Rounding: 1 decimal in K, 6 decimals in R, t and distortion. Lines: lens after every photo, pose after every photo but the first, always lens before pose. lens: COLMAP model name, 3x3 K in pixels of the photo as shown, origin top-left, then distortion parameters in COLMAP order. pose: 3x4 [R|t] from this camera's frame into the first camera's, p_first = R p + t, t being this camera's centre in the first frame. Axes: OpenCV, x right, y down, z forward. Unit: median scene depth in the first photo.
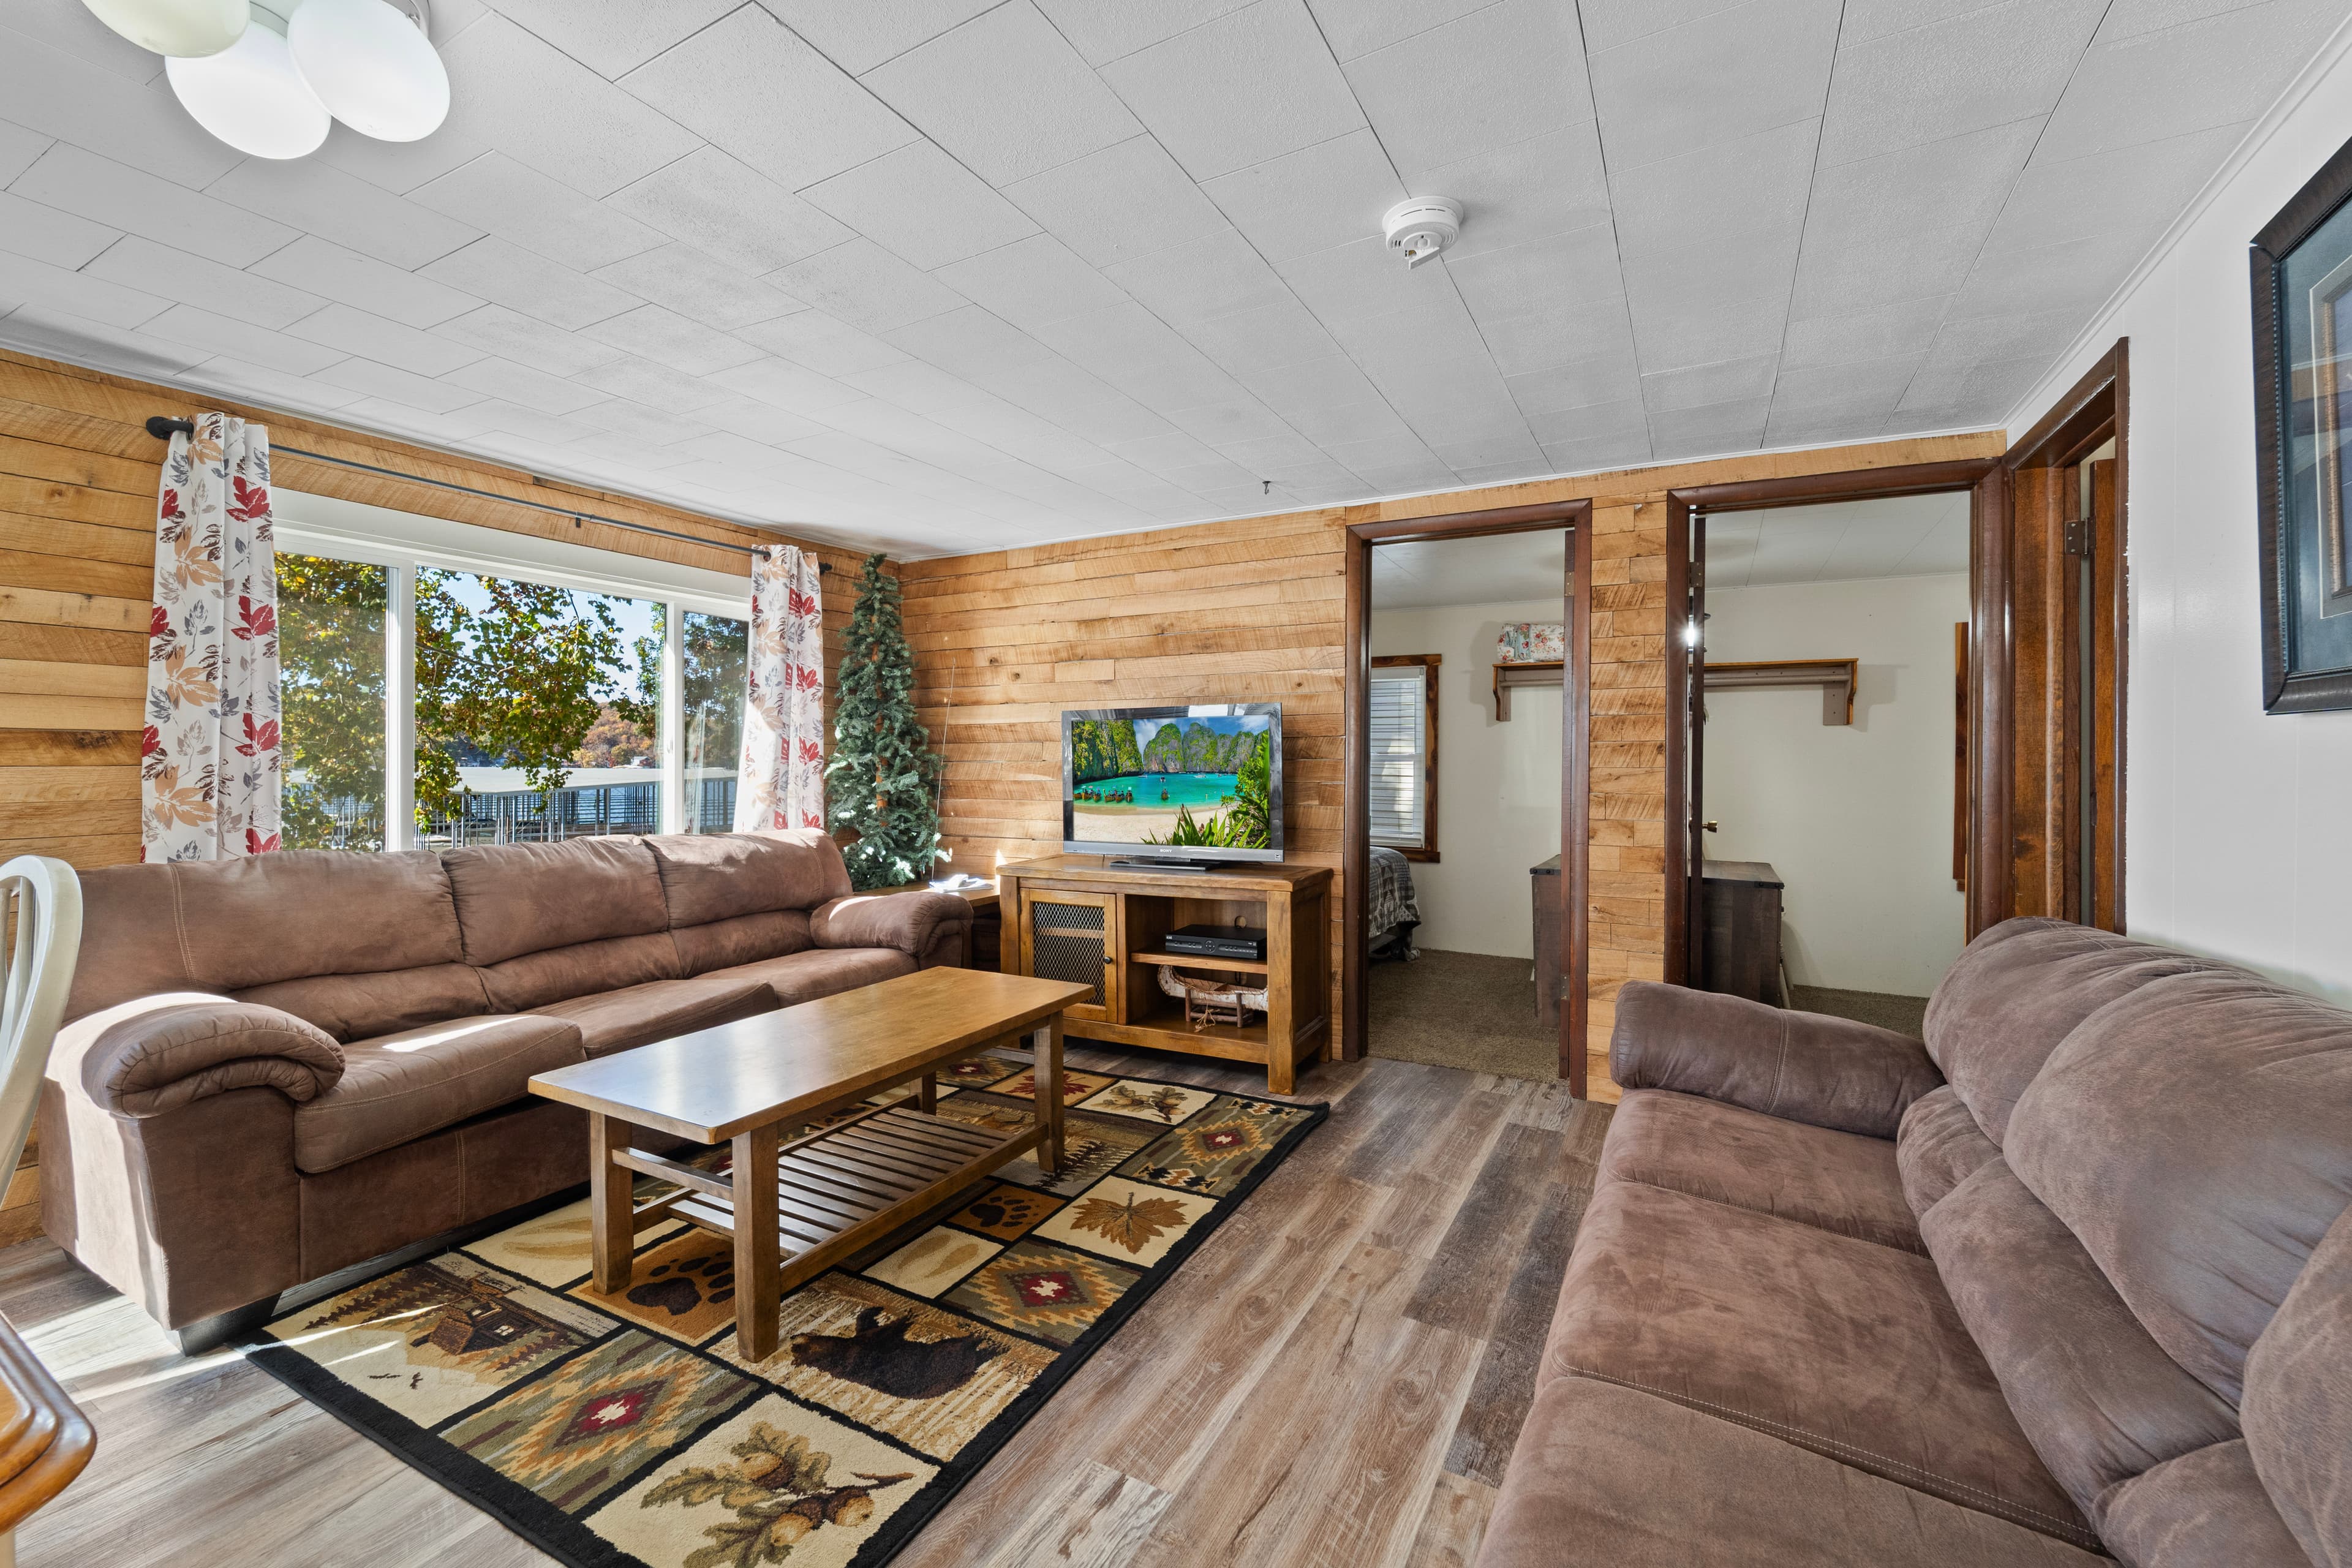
lens RADIAL K [[950.5, 0, 1179.7], [0, 950.5, 771.5], [0, 0, 1]] dist [0.001411, -0.001646]
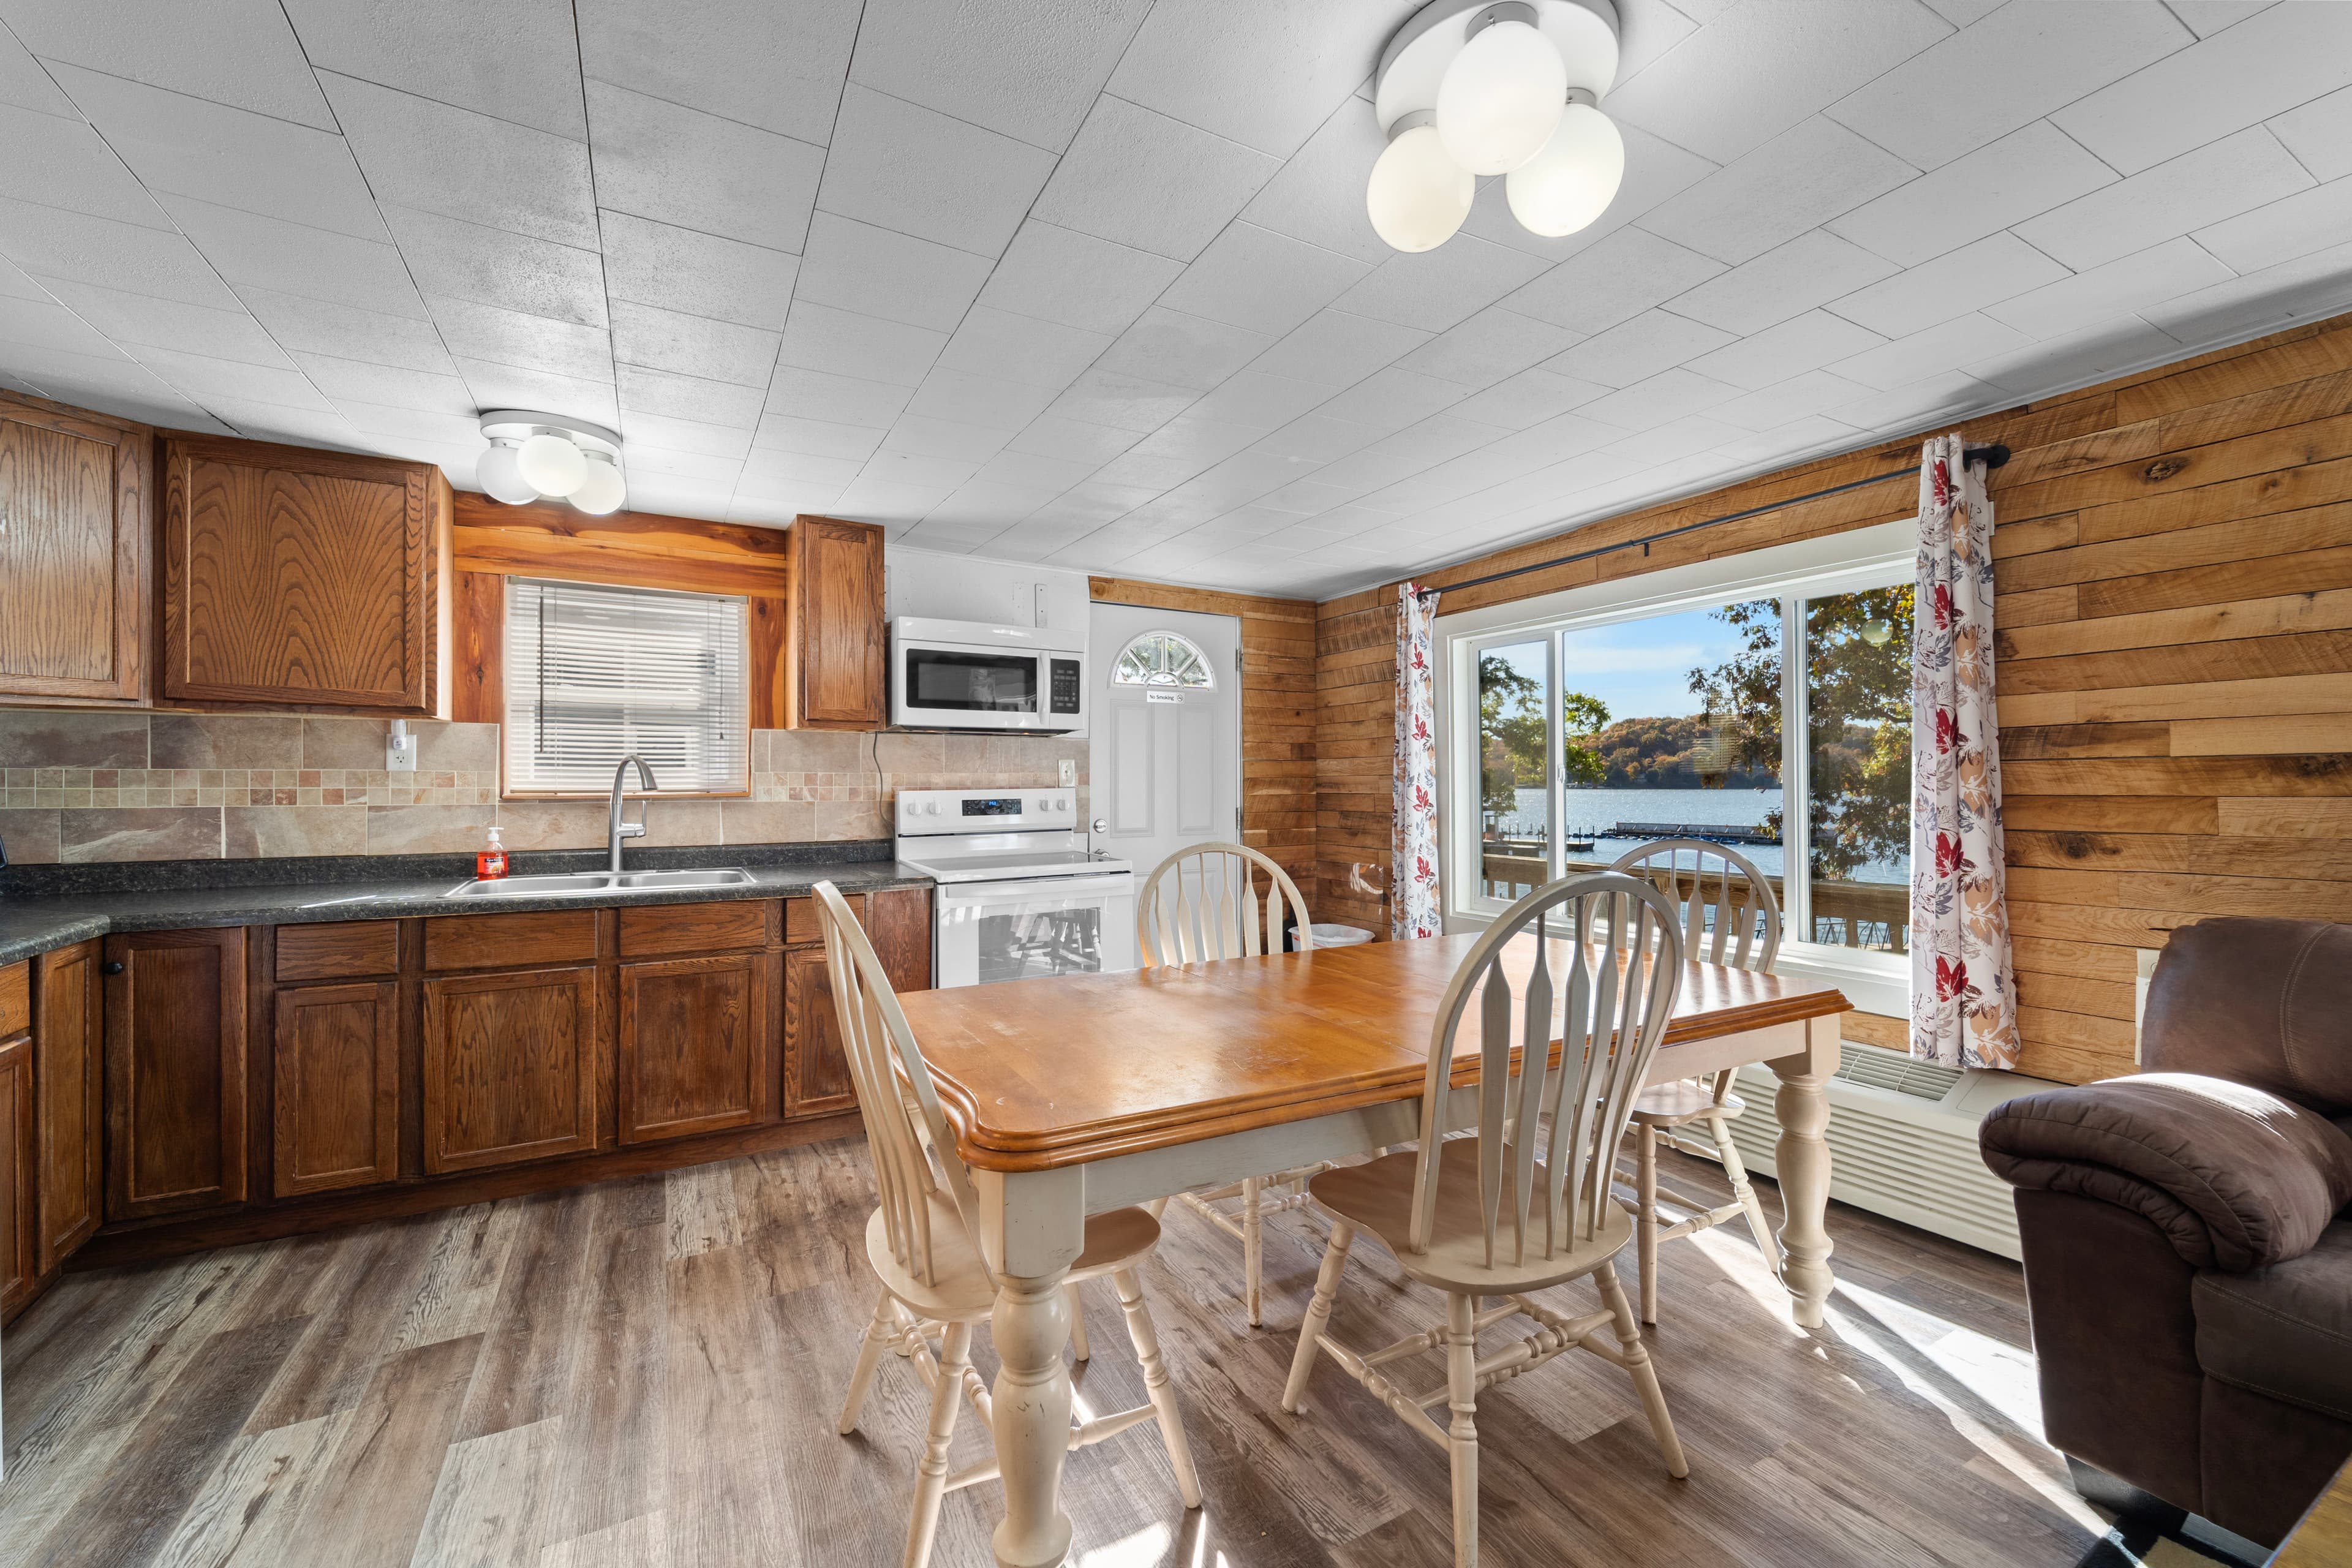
lens RADIAL K [[950.5, 0, 1196.4], [0, 950.5, 777.0], [0, 0, 1]] dist [0.001411, -0.001646]
pose [[-0.520283, -0.008528, -0.853951, 0.079027], [-0.004546, 0.999964, -0.007217, -0.013144], [0.853982, 0.000127, -0.520303, 0.615839]]
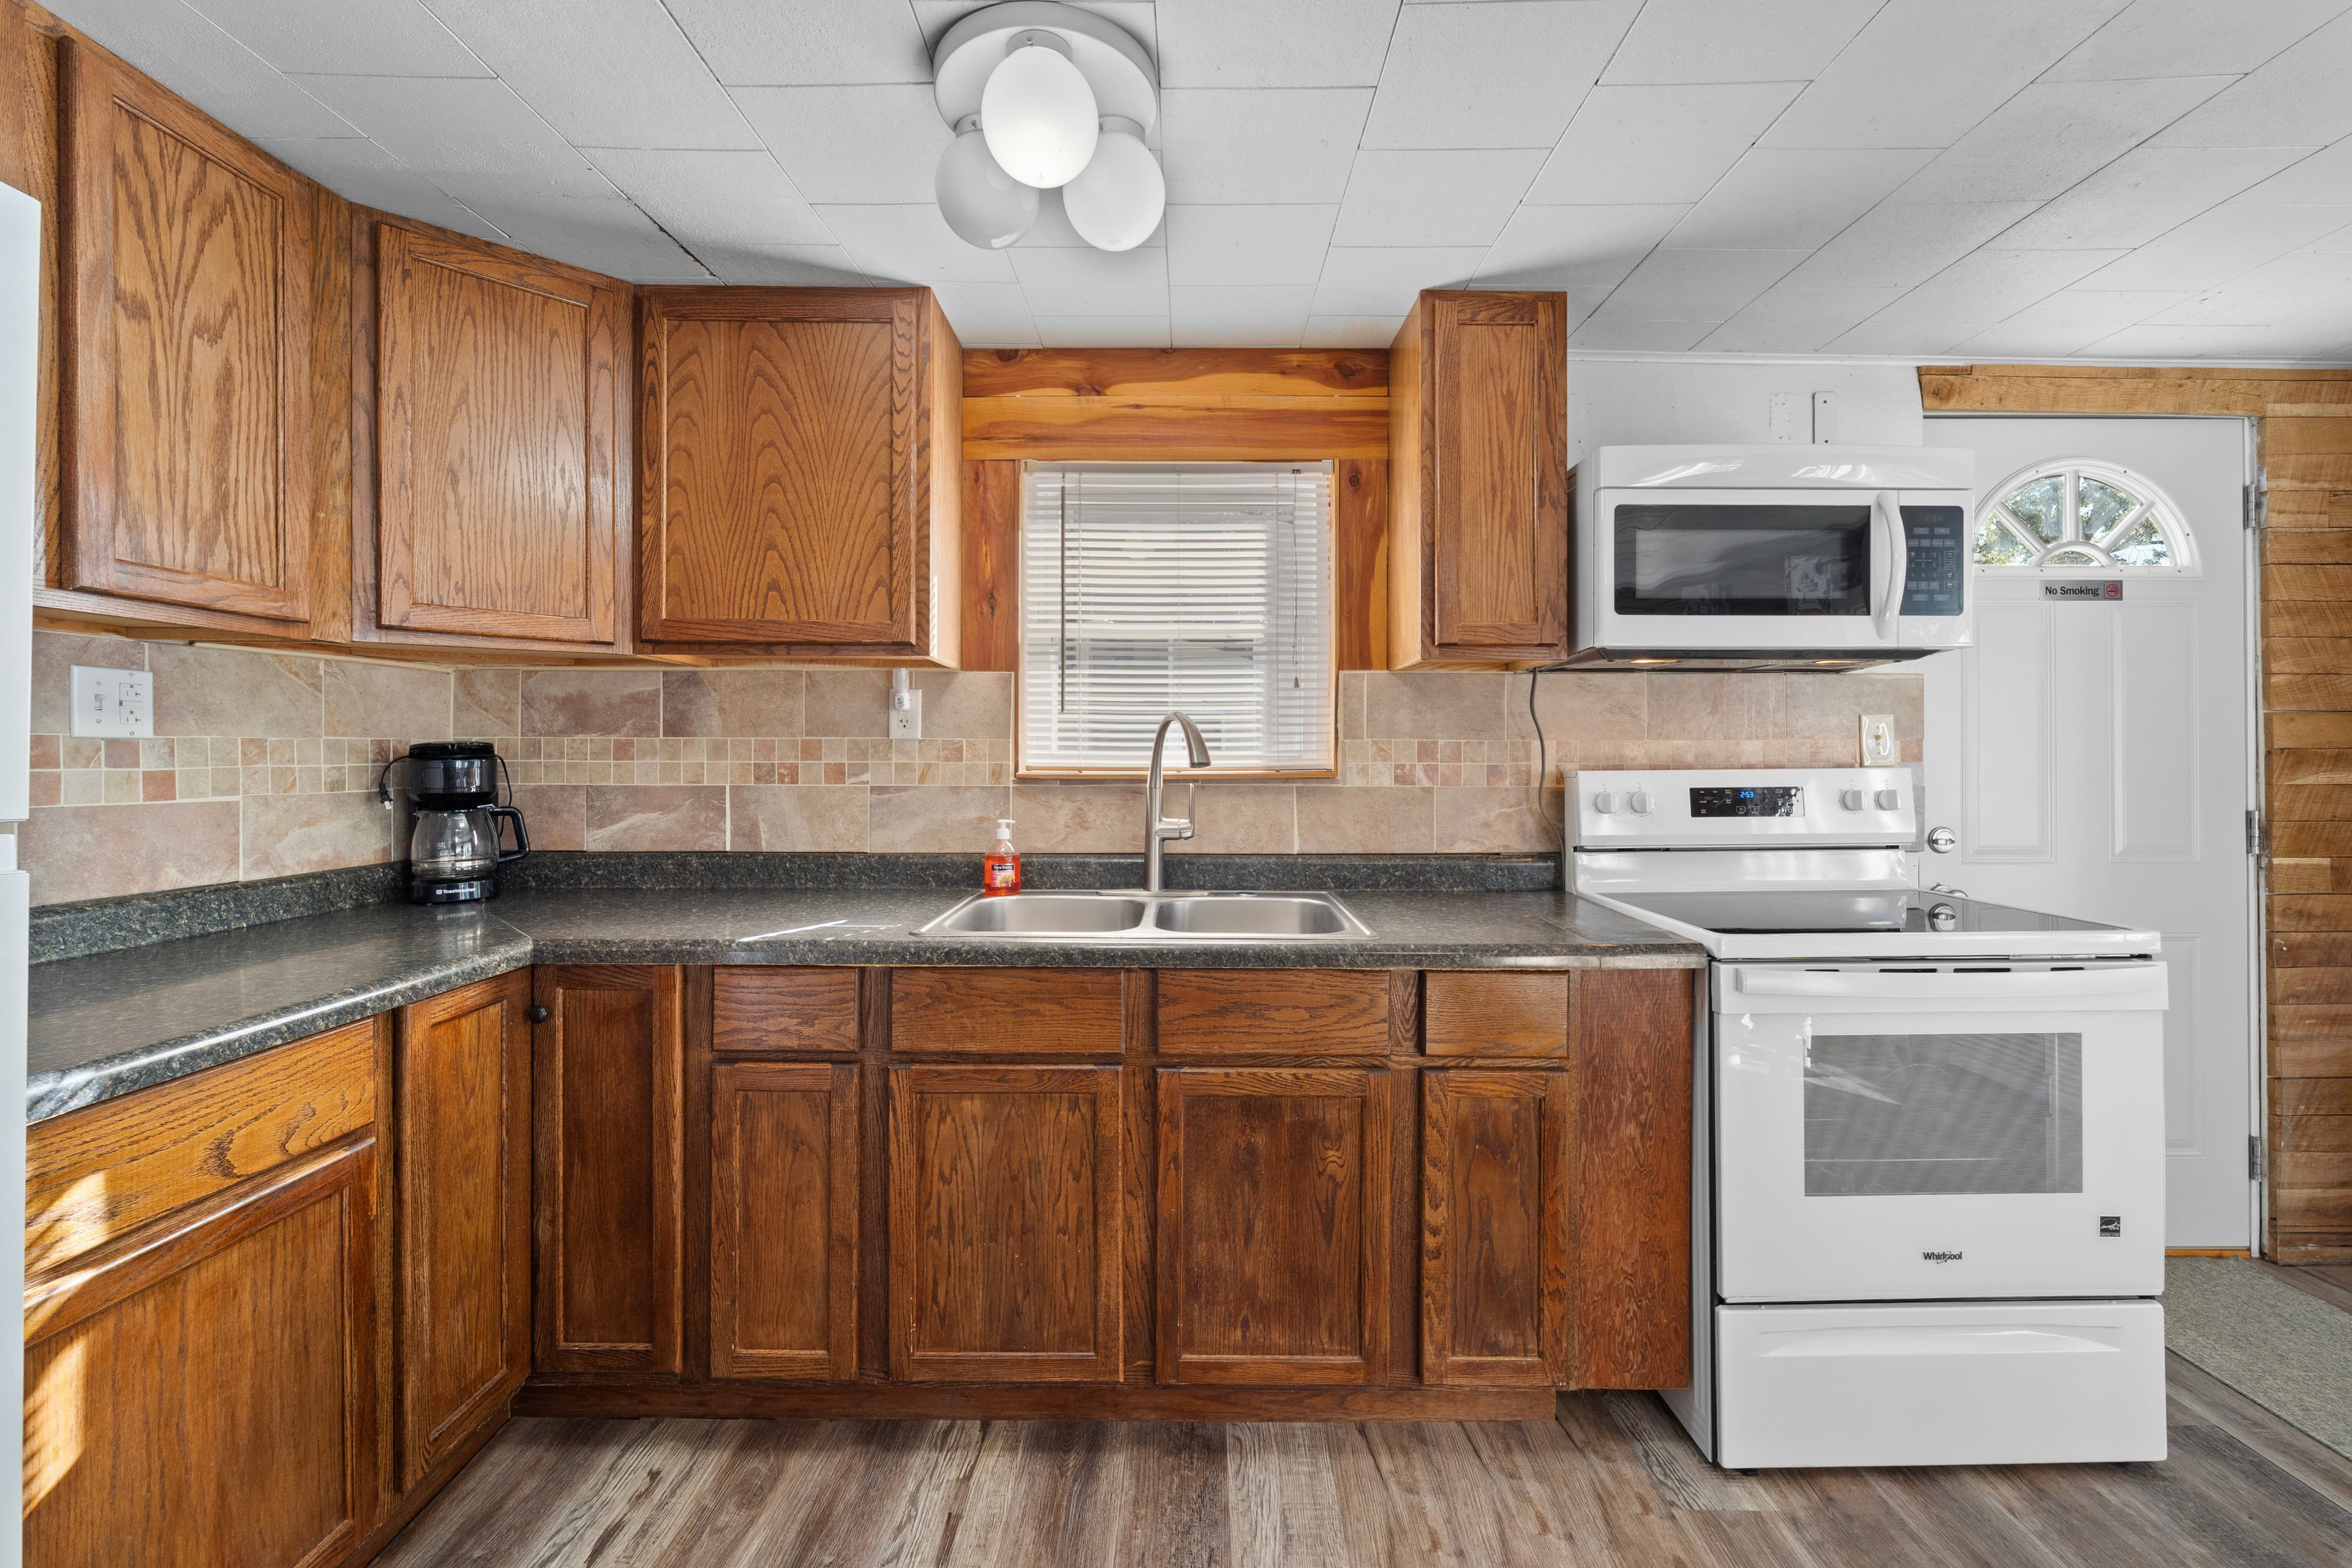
lens RADIAL K [[950.5, 0, 1172.3], [0, 950.5, 760.6], [0, 0, 1]] dist [0.001411, -0.001646]
pose [[-0.885613, -0.008846, -0.464340, -0.270265], [-0.006919, 0.999959, -0.005853, -0.000154], [0.464373, -0.001971, -0.885638, -0.039603]]
